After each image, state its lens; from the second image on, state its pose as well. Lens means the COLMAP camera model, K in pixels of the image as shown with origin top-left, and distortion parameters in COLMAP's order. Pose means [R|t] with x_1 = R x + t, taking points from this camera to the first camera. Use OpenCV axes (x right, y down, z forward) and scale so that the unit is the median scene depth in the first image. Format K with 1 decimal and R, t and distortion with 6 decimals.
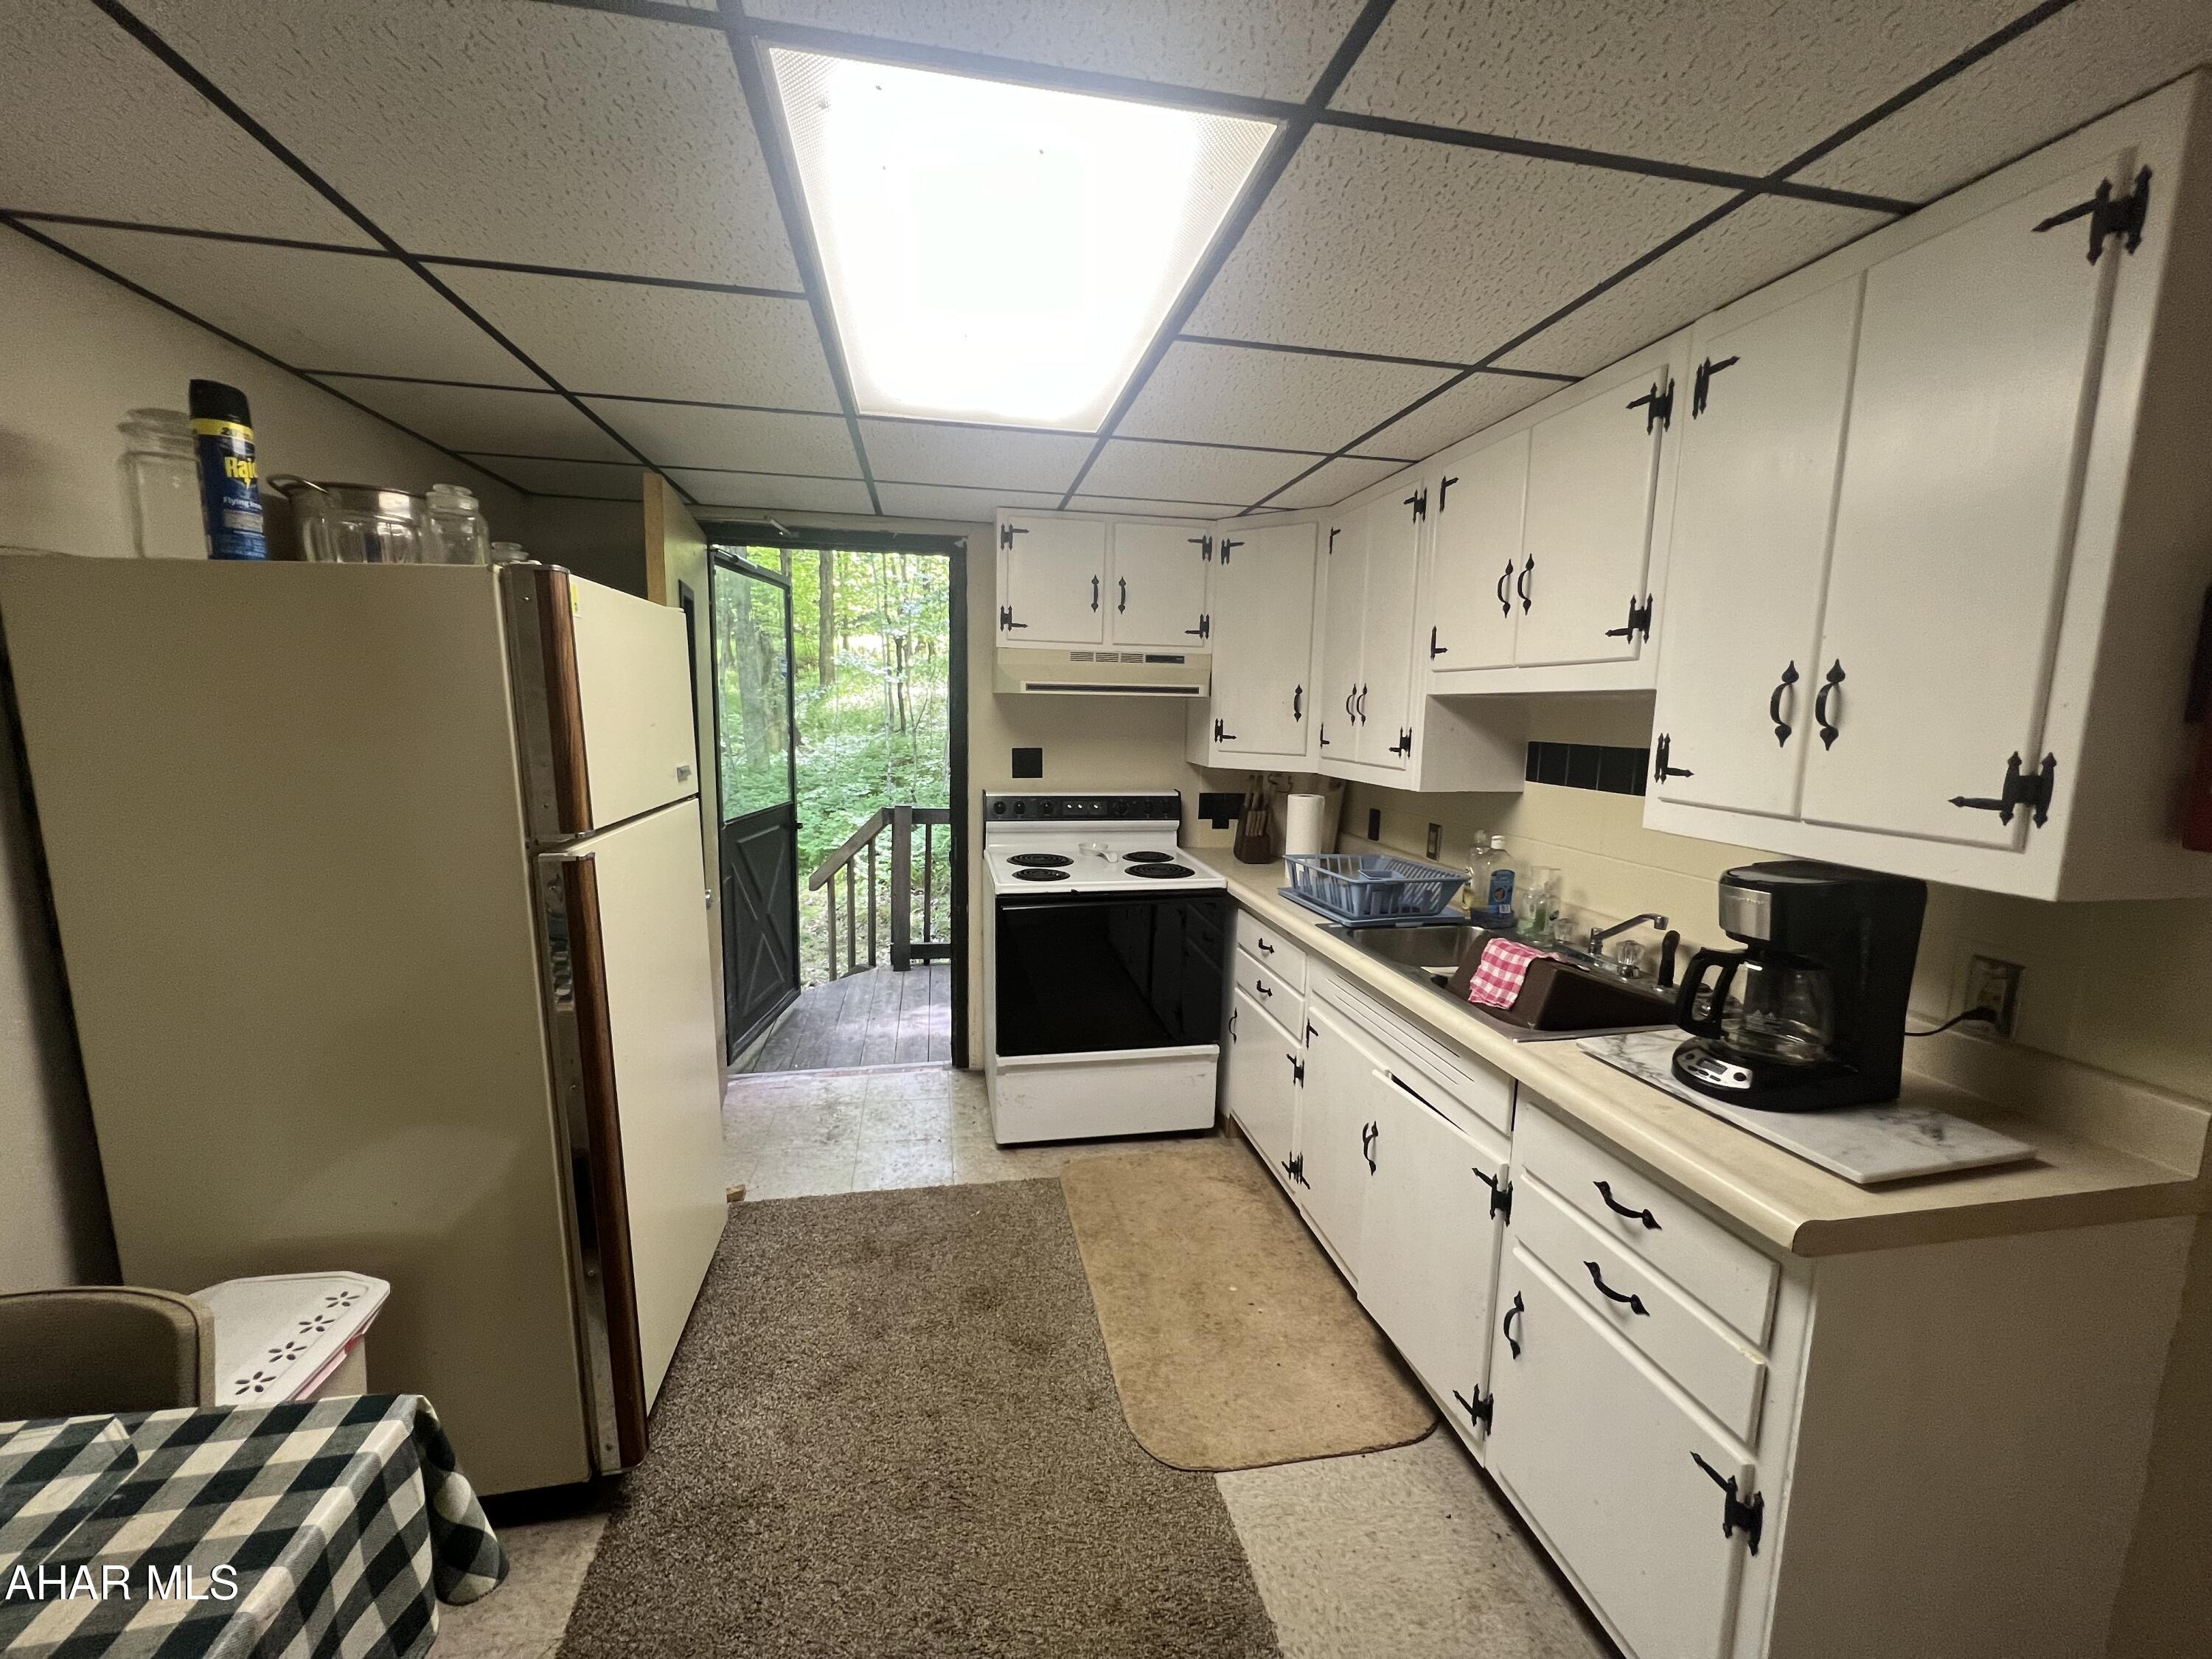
lens RADIAL K [[880.9, 0, 1104.1], [0, 880.9, 829.4], [0, 0, 1]] dist [-0.001734, 0.000509]
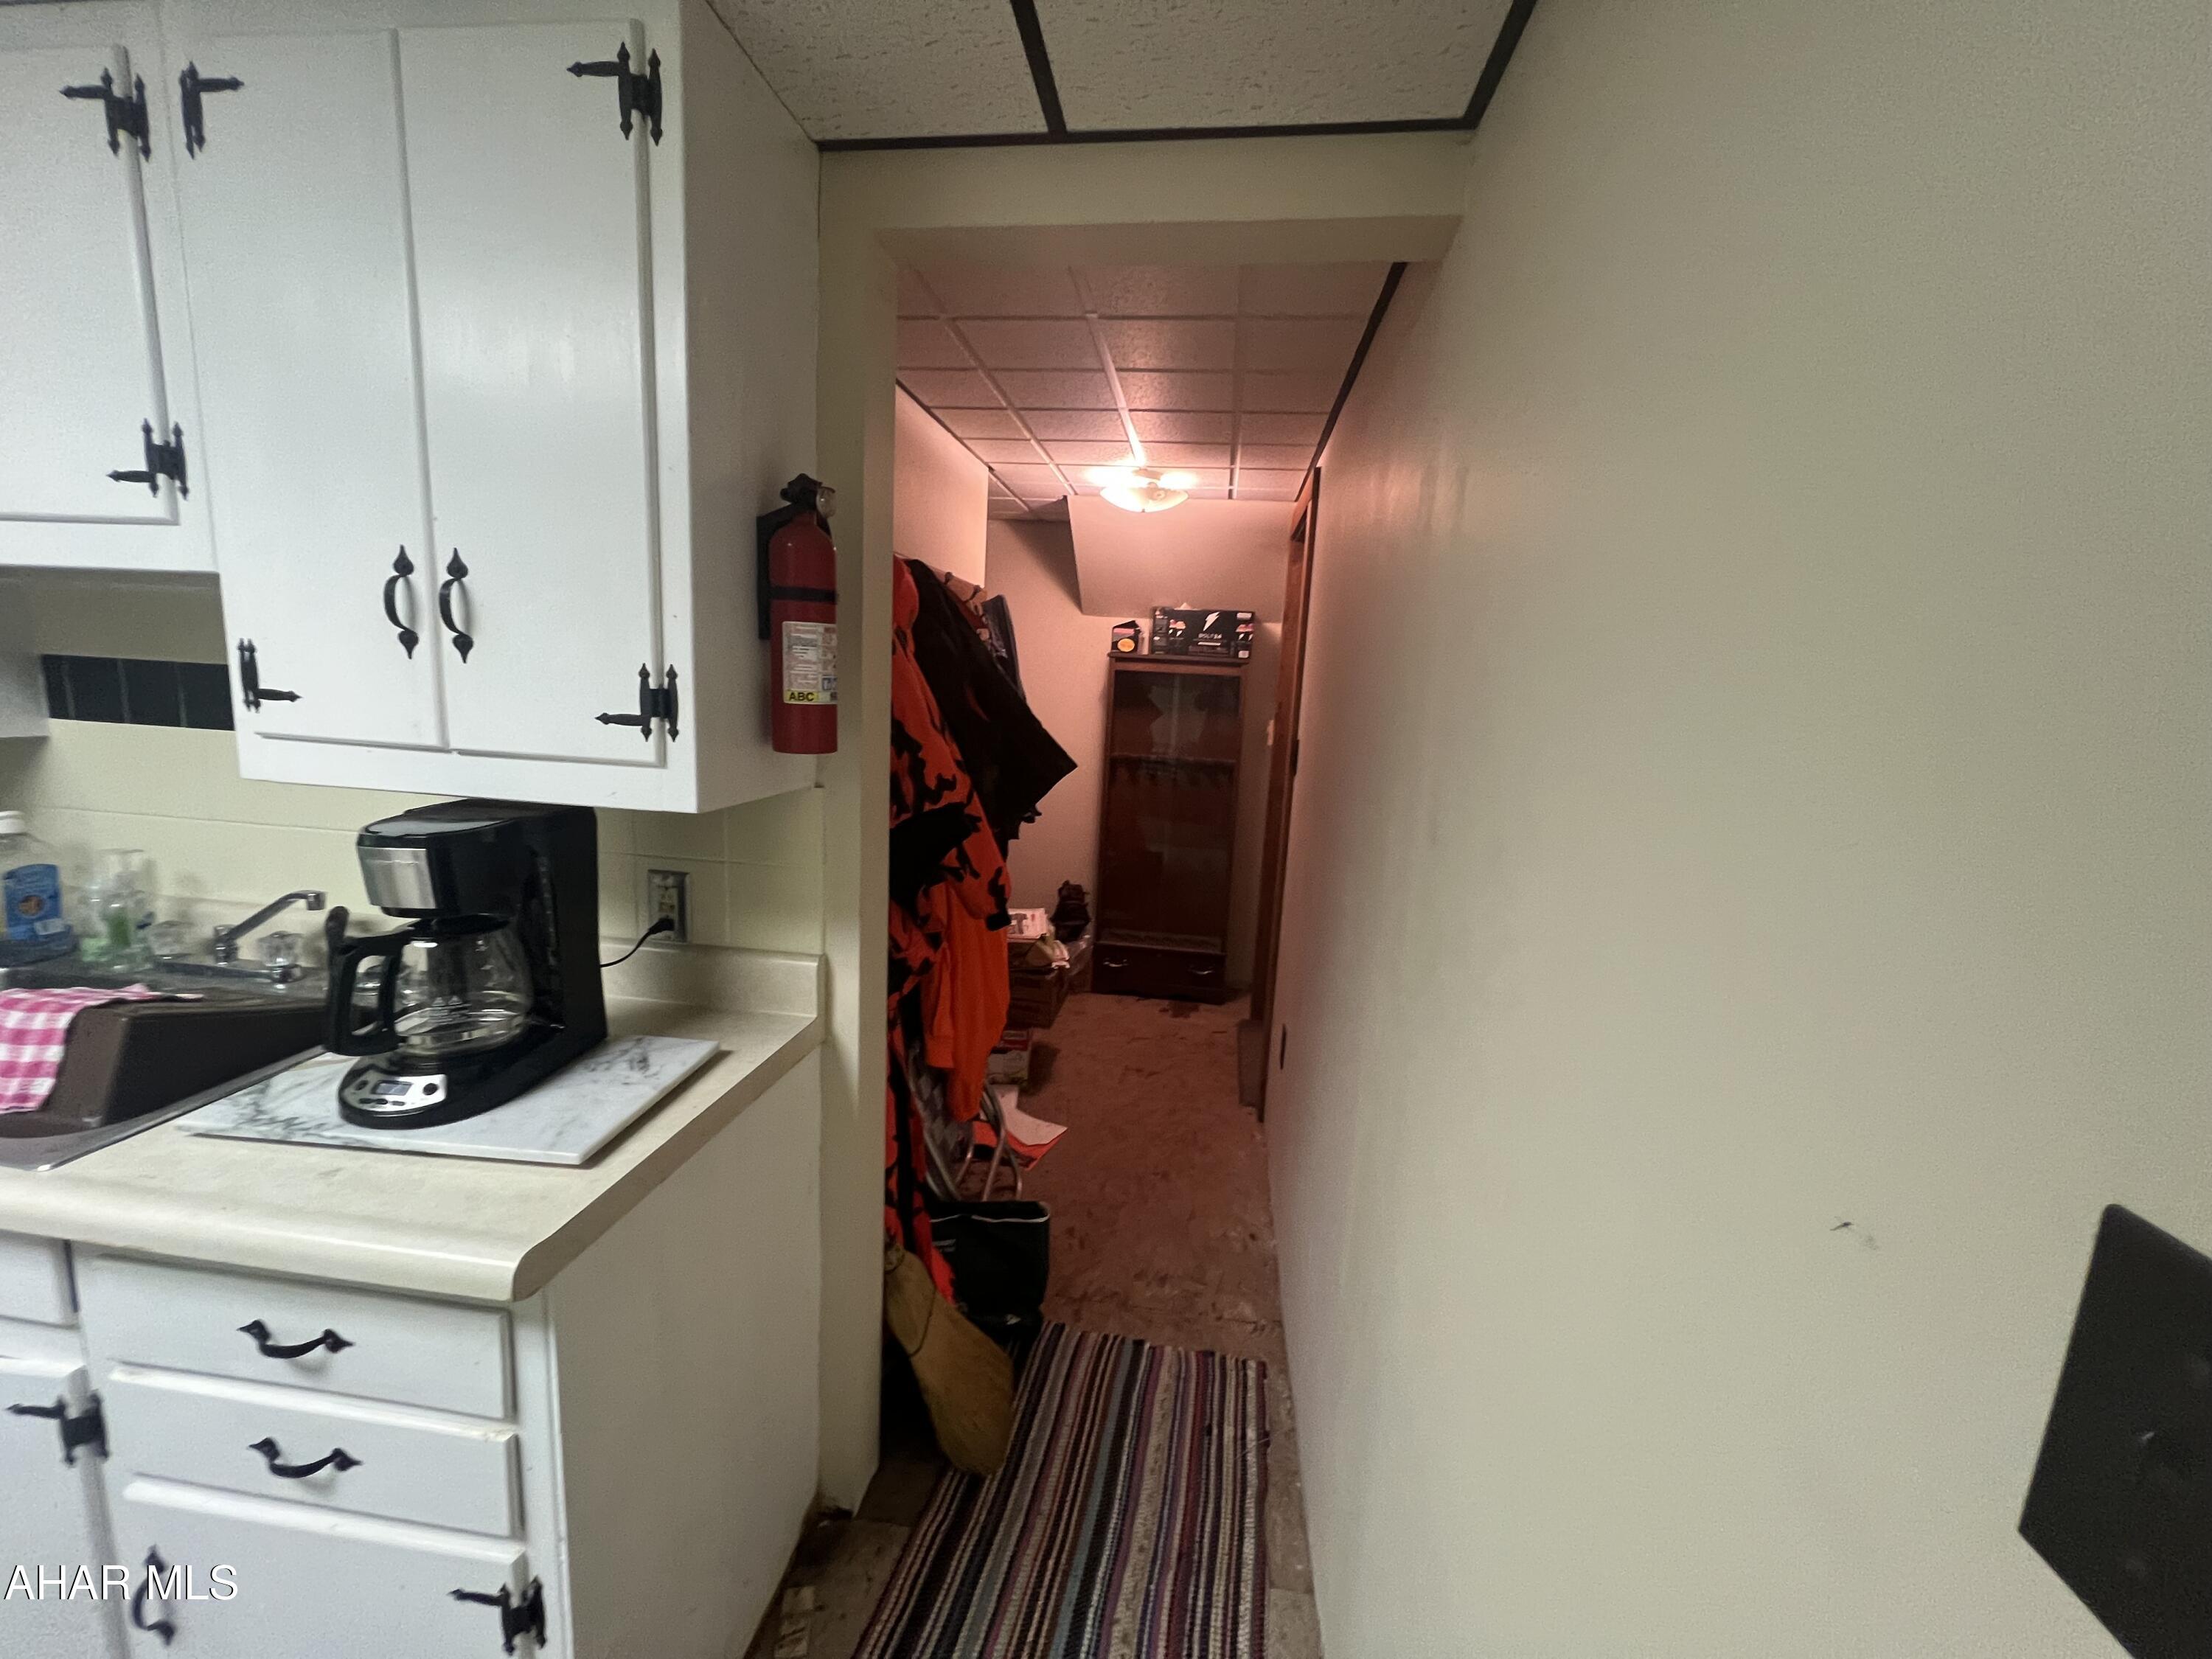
lens RADIAL K [[890.1, 0, 1103.5], [0, 890.1, 825.6], [0, 0, 1]] dist [0.001515, 0.000336]
pose [[0.311531, -0.152958, 0.937845, 0.198162], [0.085505, 0.987468, 0.132648, -0.000147], [-0.946381, 0.038866, 0.320705, 0.172341]]
